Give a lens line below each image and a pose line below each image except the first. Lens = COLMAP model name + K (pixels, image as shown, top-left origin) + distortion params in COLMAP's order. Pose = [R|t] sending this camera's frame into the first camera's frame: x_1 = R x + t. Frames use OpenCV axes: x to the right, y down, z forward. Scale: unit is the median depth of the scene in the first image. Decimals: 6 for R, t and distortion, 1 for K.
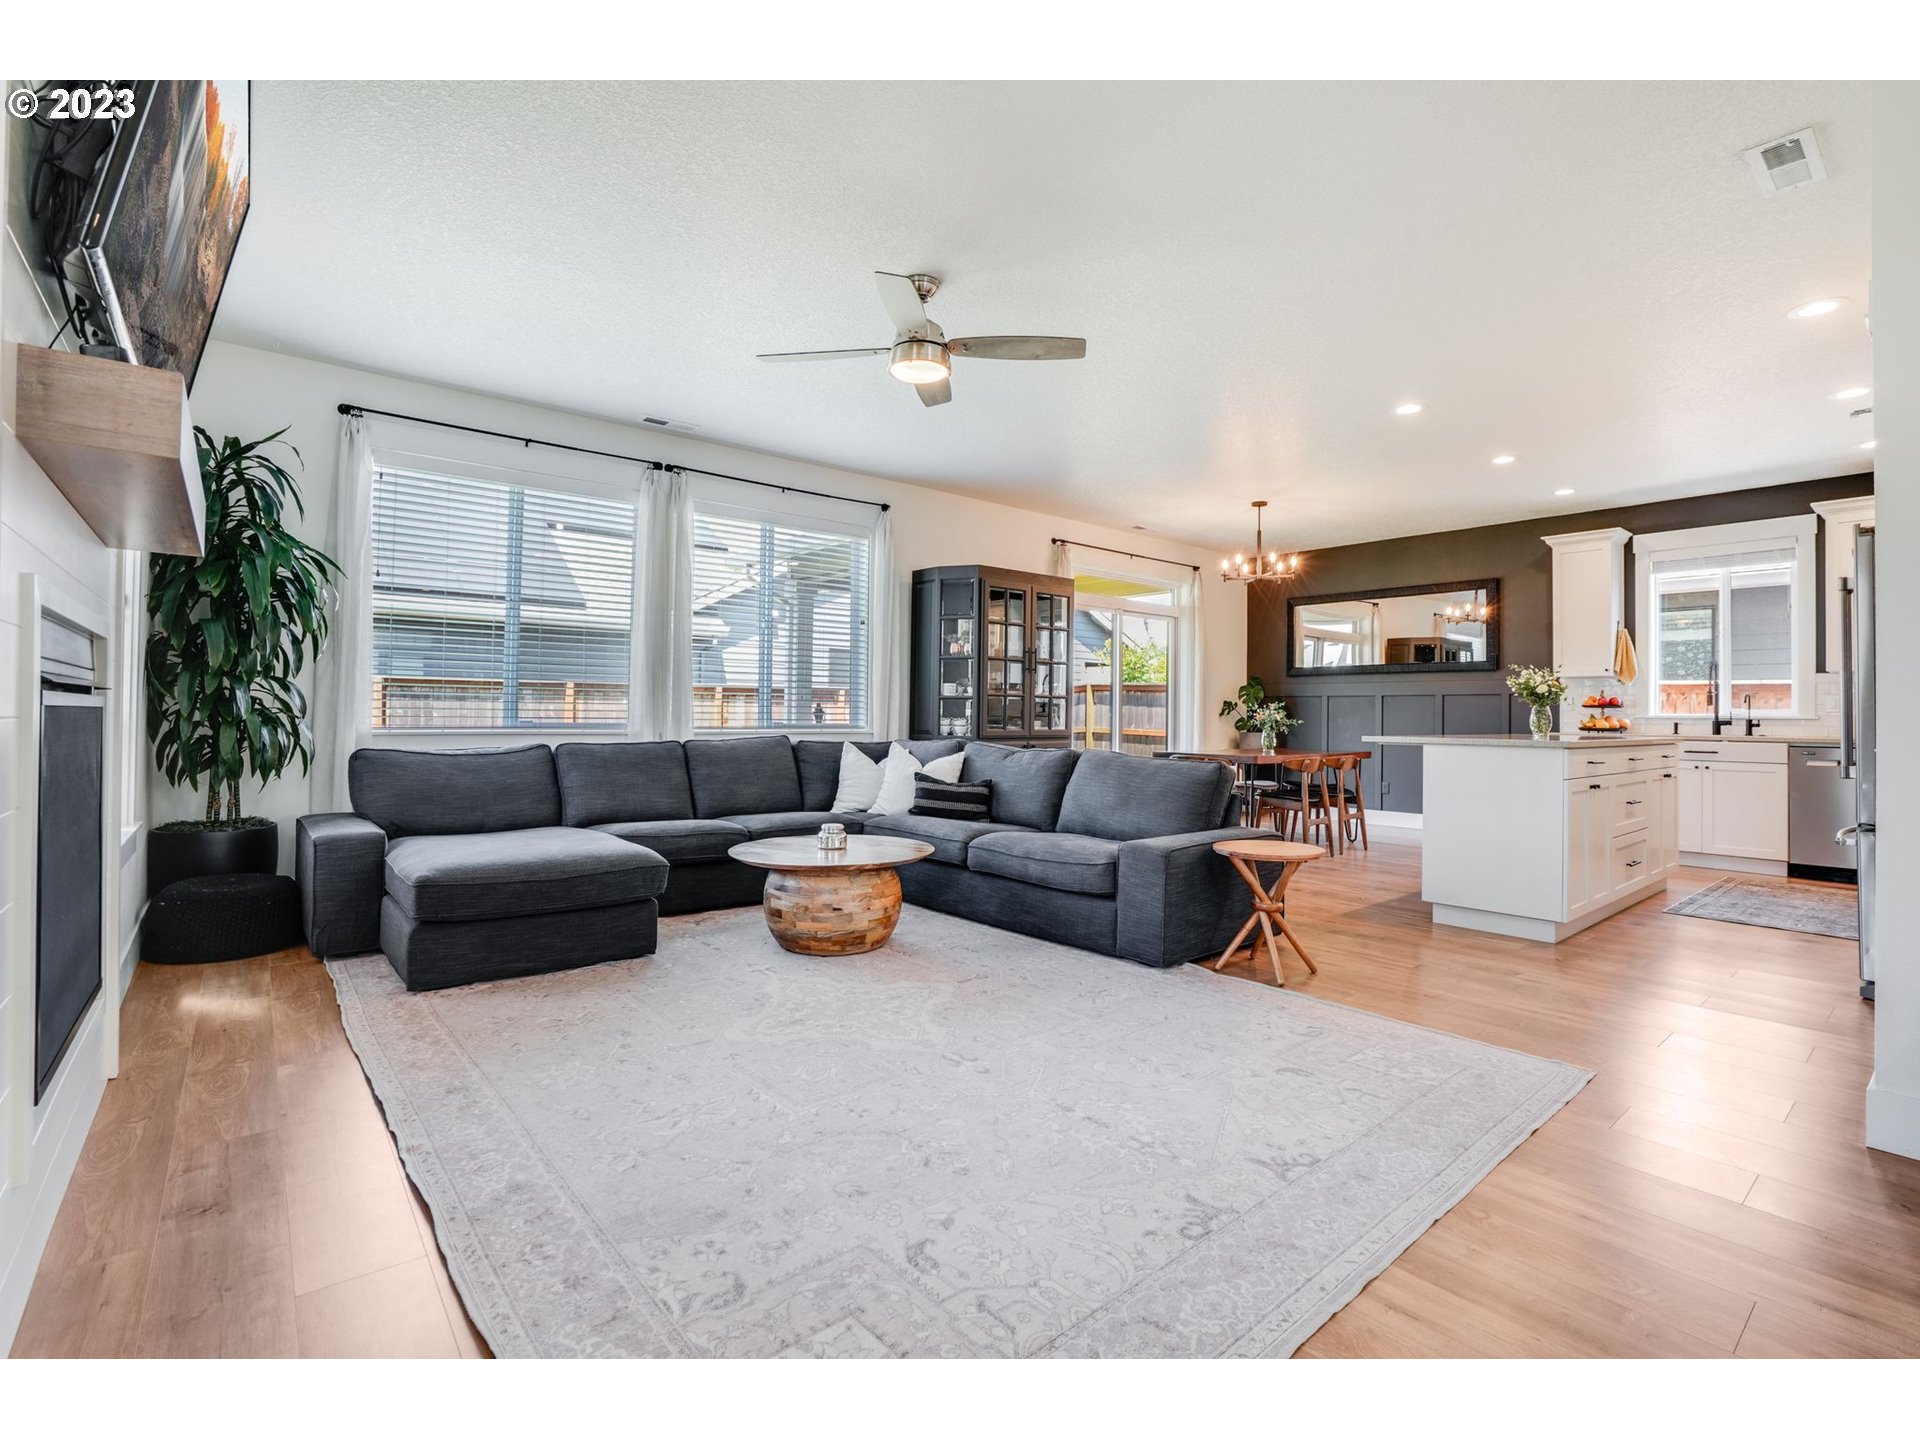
lens RADIAL K [[883.4, 0, 939.4], [0, 883.4, 716.5], [0, 0, 1]] dist [-0.022775, 0.008544]
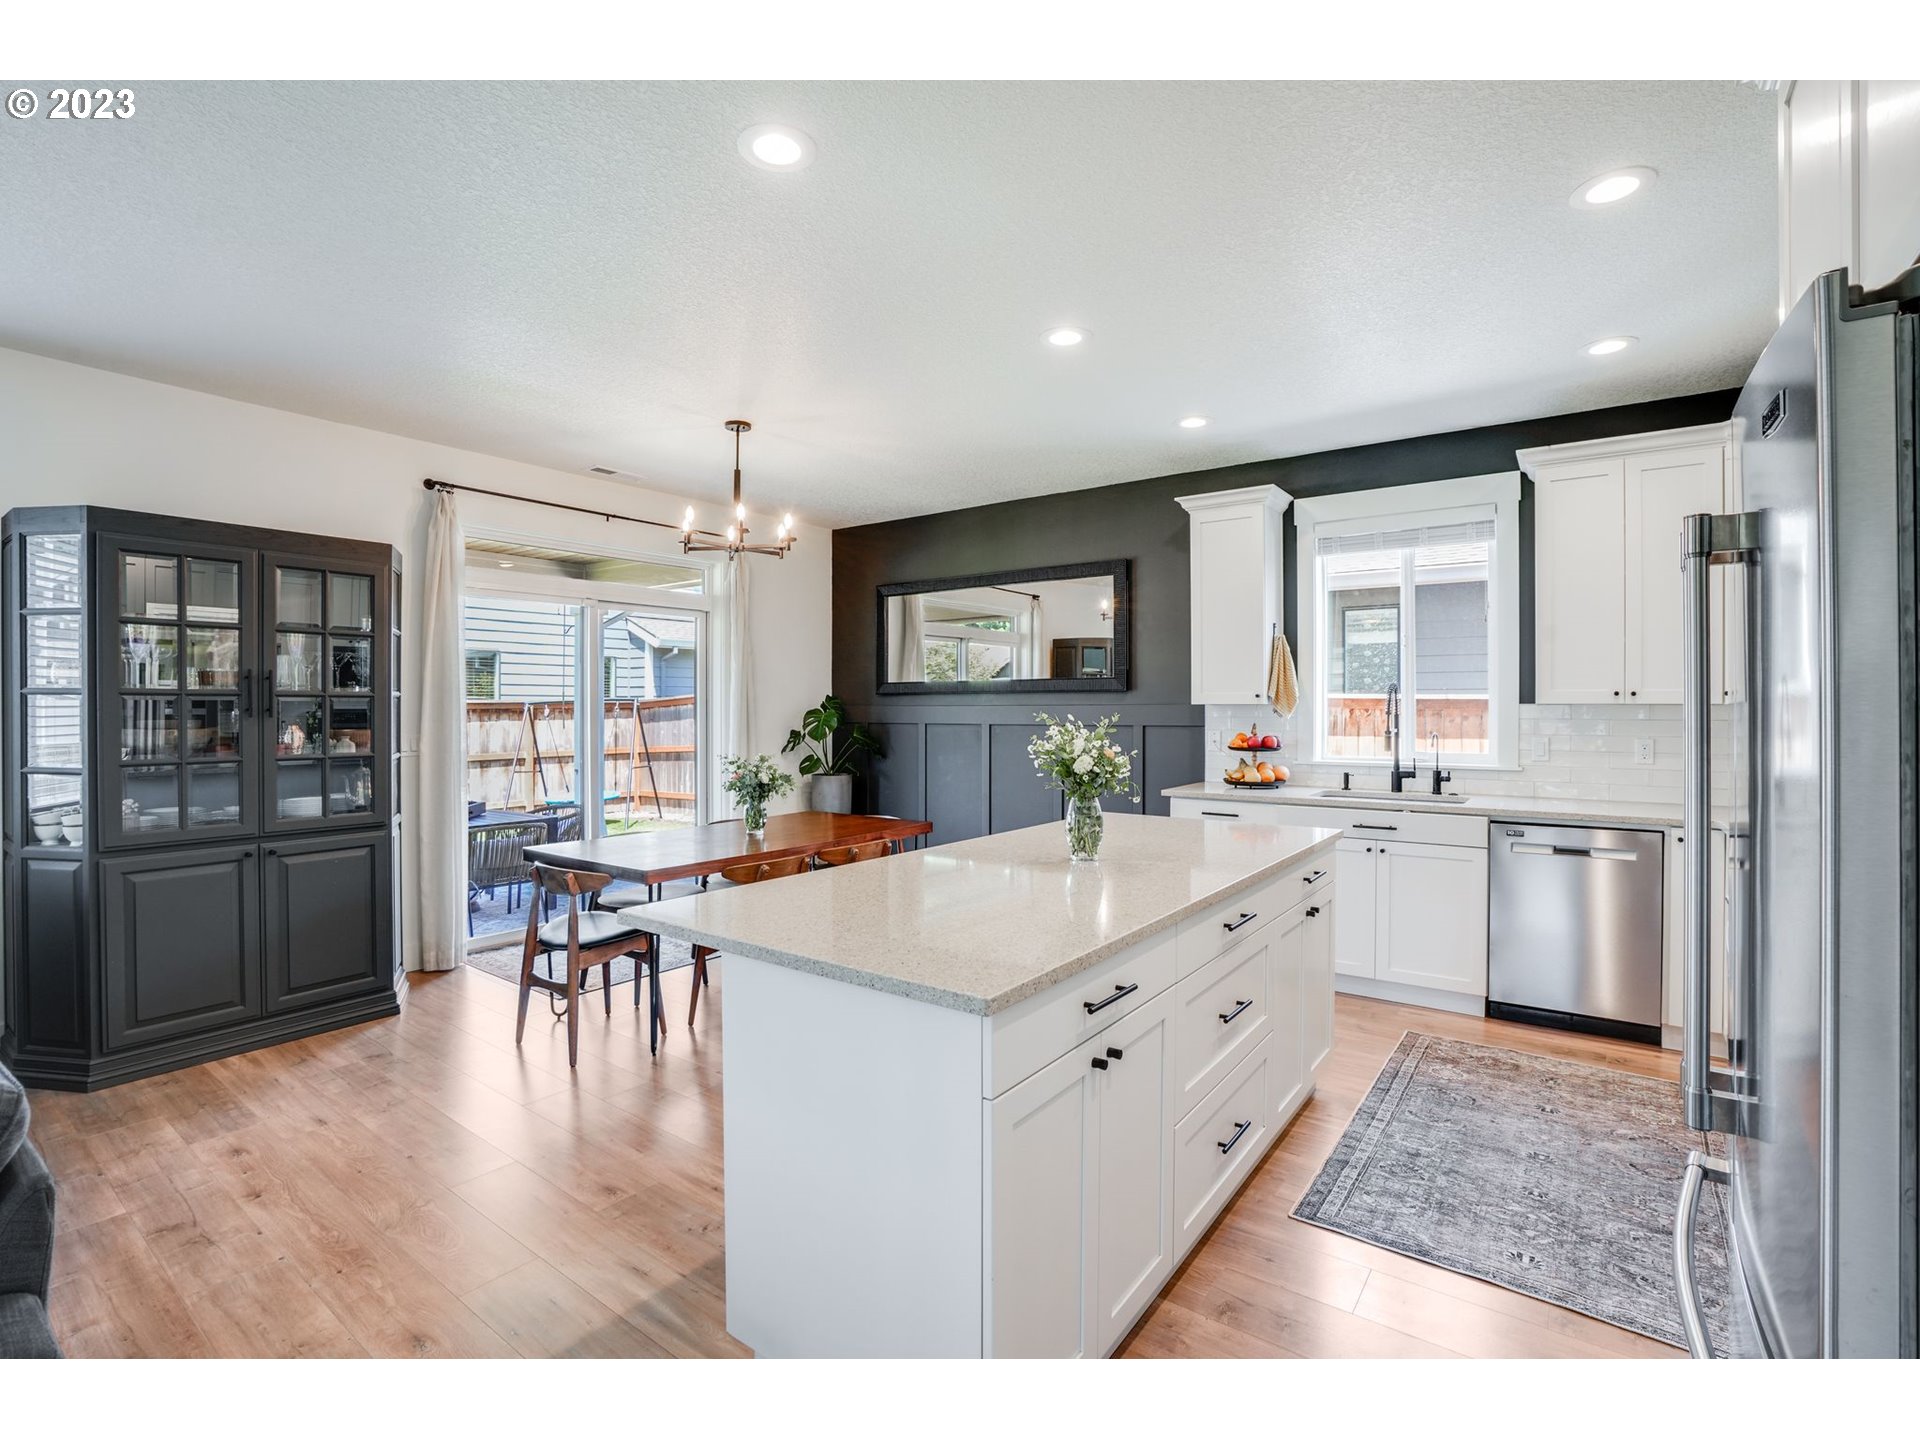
lens RADIAL K [[883.4, 0, 920.3], [0, 883.4, 720.9], [0, 0, 1]] dist [-0.022775, 0.008544]
pose [[0.975680, -0.012680, 0.218831, 0.342502], [0.008947, 0.999797, 0.018042, -0.046430], [-0.219015, -0.015645, 0.975596, 0.373393]]
